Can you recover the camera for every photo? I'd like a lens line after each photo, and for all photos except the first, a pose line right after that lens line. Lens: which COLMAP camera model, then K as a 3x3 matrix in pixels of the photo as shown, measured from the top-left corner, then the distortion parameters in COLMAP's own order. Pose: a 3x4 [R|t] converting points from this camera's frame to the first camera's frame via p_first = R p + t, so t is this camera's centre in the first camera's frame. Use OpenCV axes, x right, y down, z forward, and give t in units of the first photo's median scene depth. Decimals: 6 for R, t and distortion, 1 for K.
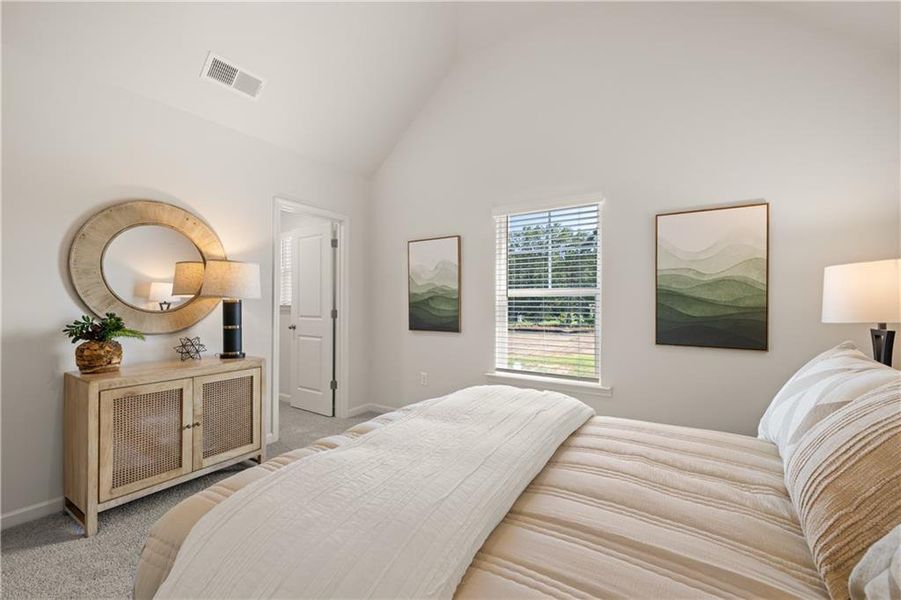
lens RADIAL K [[378.9, 0, 449.5], [0, 378.9, 306.0], [0, 0, 1]] dist [-0.001761, -0.000303]
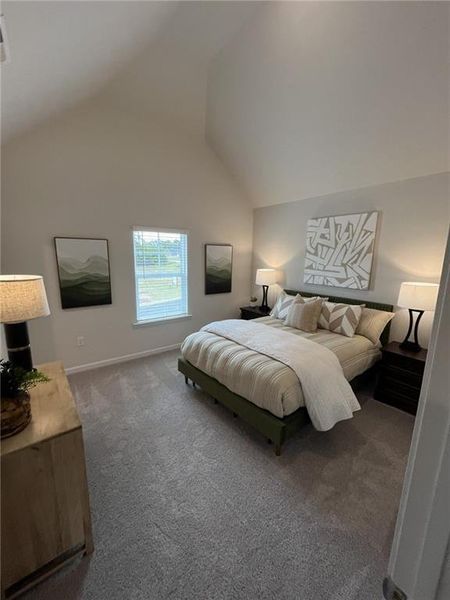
lens RADIAL K [[244.1, 0, 225.0], [0, 244.1, 300.0], [0, 0, 1]] dist [0.001407, -0.000073]
pose [[0.310304, -0.173711, 0.934631, -0.744480], [-0.006198, 0.982772, 0.184716, -0.129712], [-0.950617, -0.063111, 0.303882, 0.253723]]
